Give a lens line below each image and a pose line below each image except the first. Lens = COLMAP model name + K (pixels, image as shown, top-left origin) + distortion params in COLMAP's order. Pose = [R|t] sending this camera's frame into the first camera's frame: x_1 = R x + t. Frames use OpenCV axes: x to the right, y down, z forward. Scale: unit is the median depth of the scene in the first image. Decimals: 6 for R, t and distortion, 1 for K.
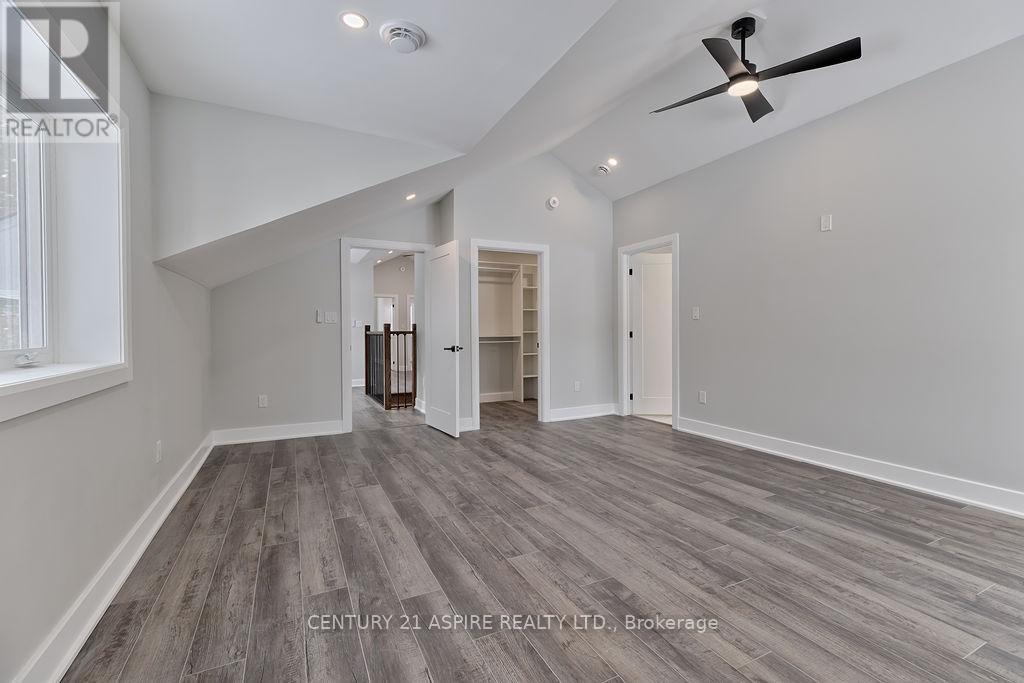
lens RADIAL K [[458.0, 0, 521.6], [0, 458.0, 326.6], [0, 0, 1]] dist [0.002074, -0.000972]
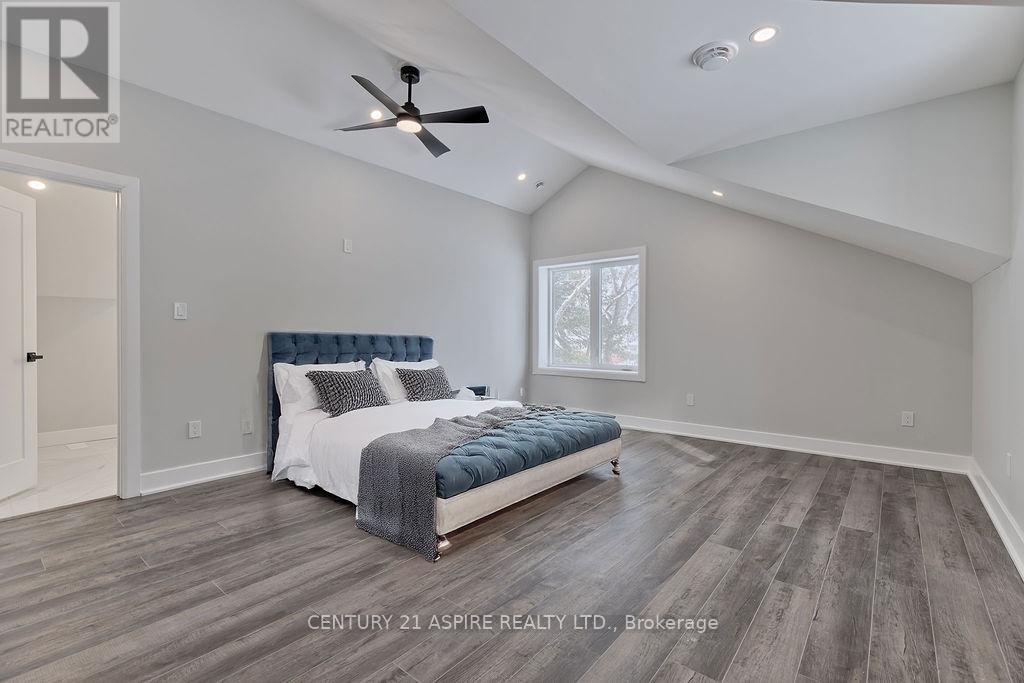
lens RADIAL K [[458.0, 0, 513.8], [0, 458.0, 336.9], [0, 0, 1]] dist [0.002074, -0.000972]
pose [[-0.396520, 0.004362, 0.918016, -1.087409], [-0.004412, 0.999968, -0.006658, 0.020911], [-0.918015, -0.006690, -0.396489, 1.925256]]
